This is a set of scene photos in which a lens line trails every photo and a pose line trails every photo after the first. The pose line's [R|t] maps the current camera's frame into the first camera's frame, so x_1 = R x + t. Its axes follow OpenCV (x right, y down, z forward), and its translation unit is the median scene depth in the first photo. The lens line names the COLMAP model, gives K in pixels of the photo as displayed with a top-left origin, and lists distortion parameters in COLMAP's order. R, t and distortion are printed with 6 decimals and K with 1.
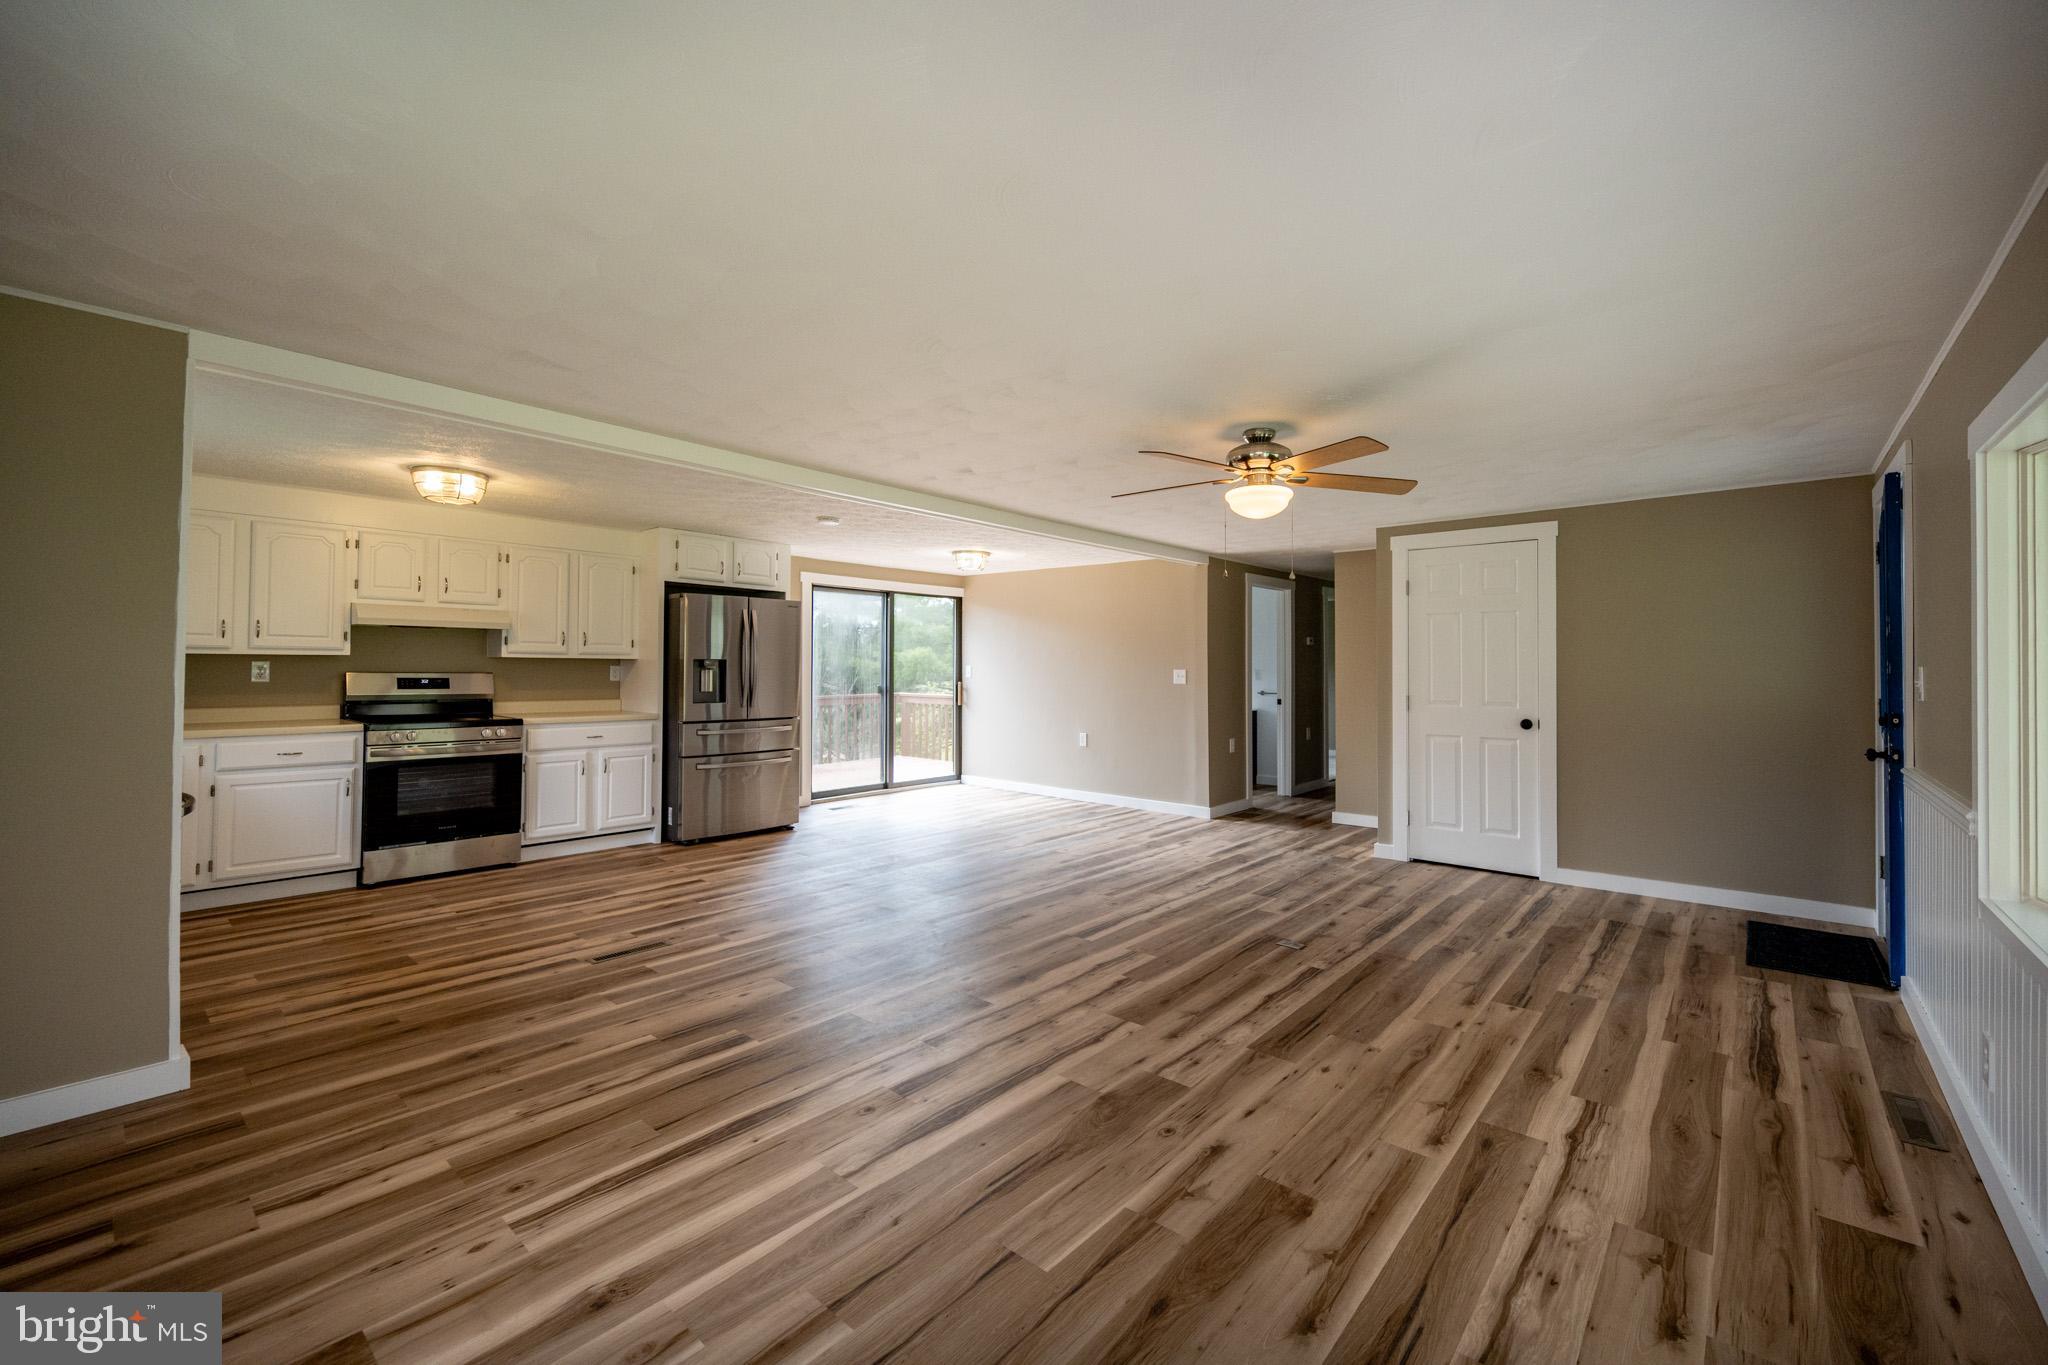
lens RADIAL K [[853.2, 0, 1087.3], [0, 853.2, 661.9], [0, 0, 1]] dist [-0.000518, -0.000170]
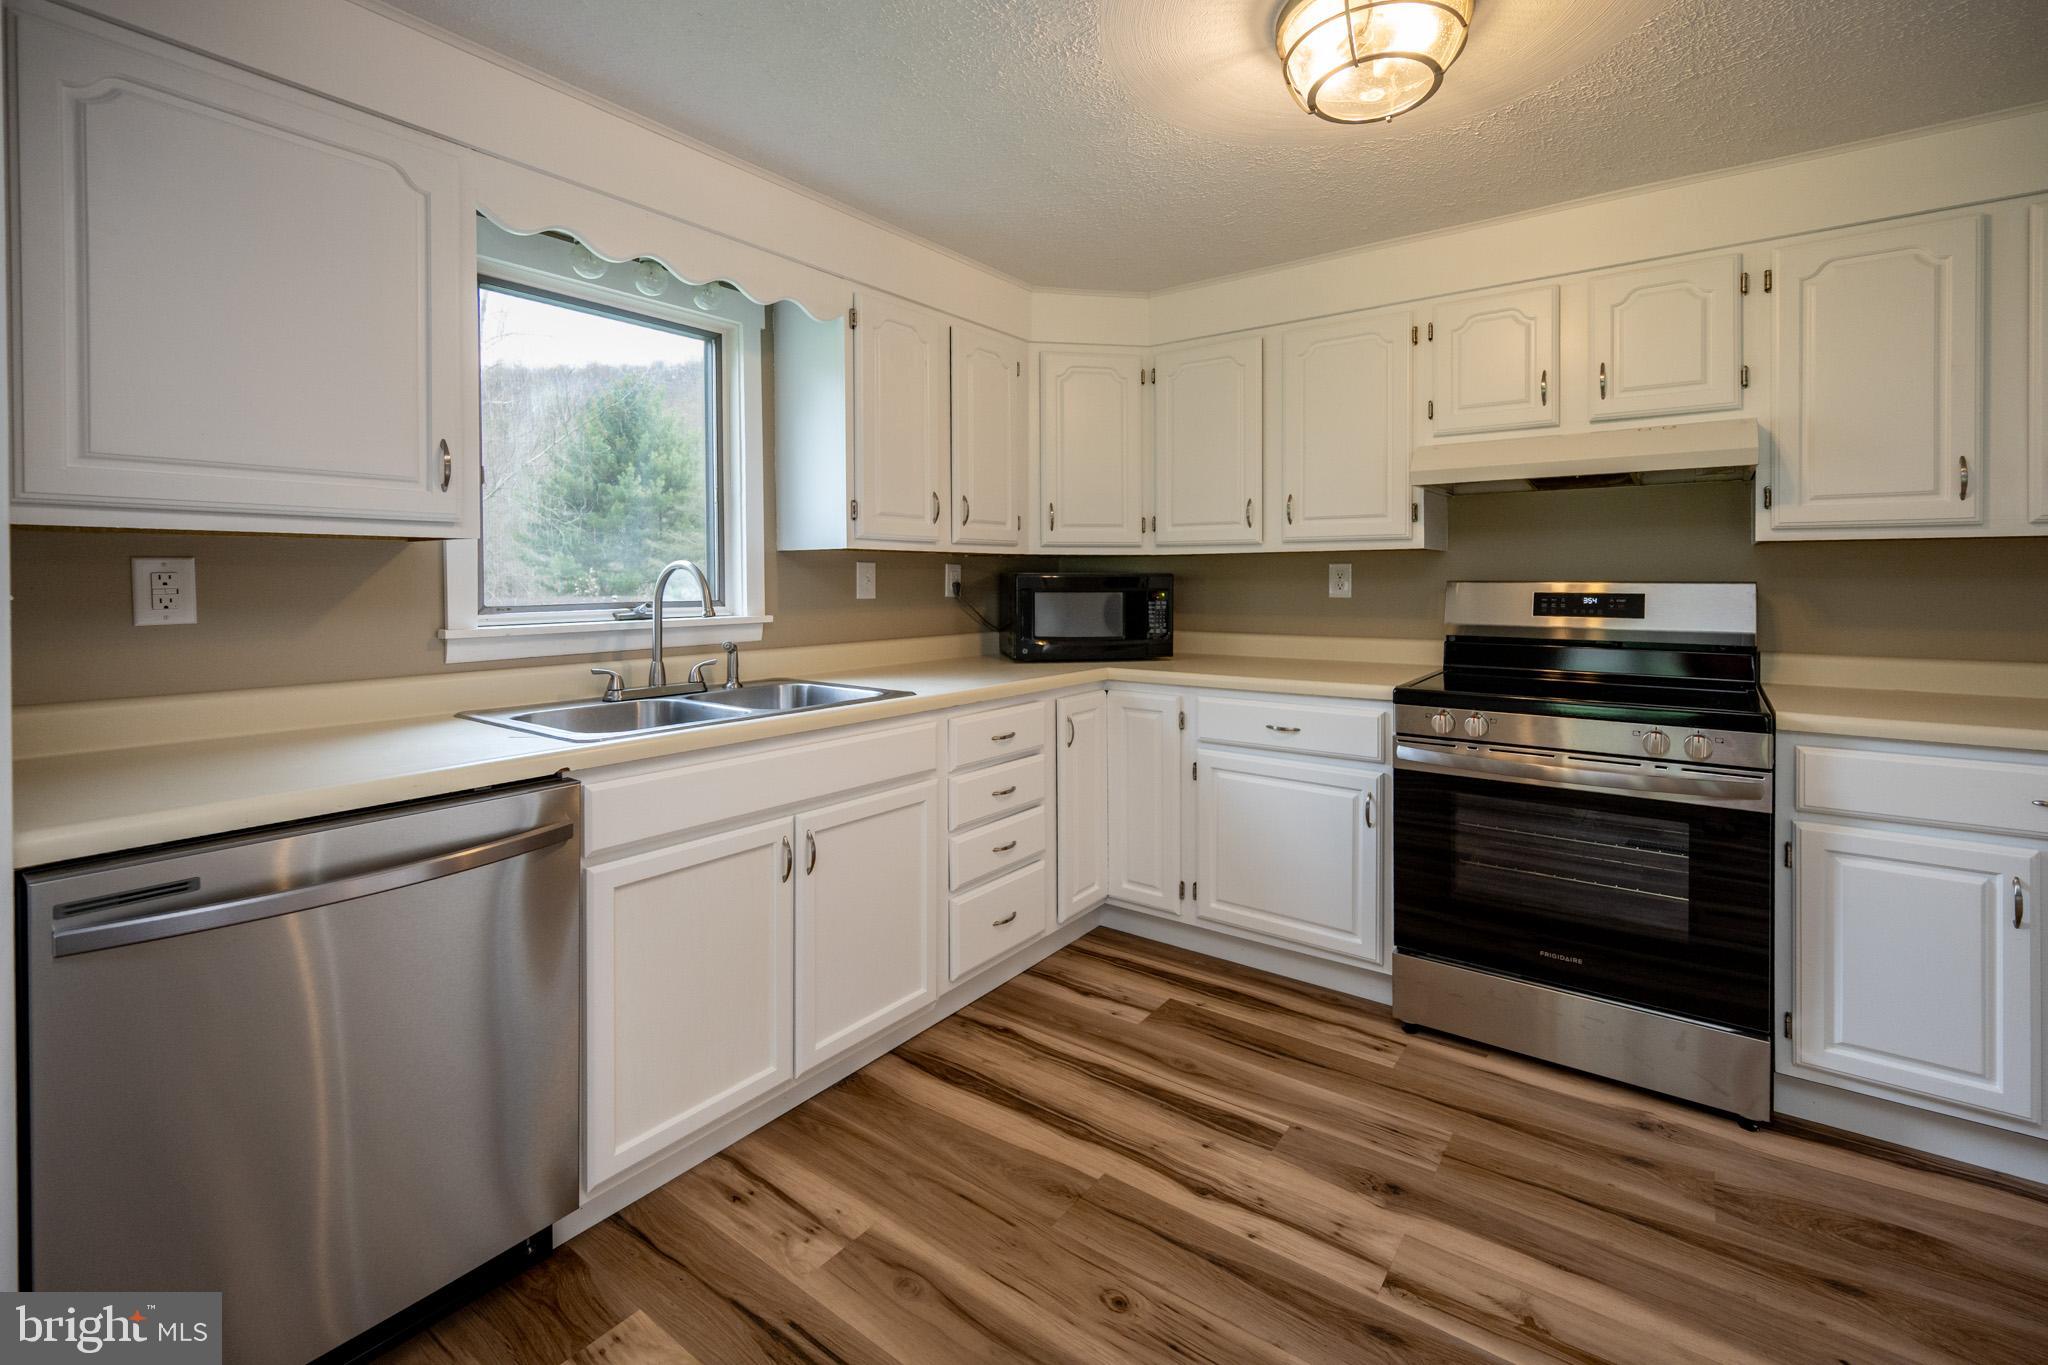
lens RADIAL K [[860.0, 0, 1022.5], [0, 860.0, 582.2], [0, 0, 1]] dist [-0.001453, -0.000555]
pose [[0.033324, -0.001070, -0.999444, -0.312038], [0.010957, 0.999940, -0.000706, 0.009667], [0.999385, -0.010927, 0.033333, 0.661103]]
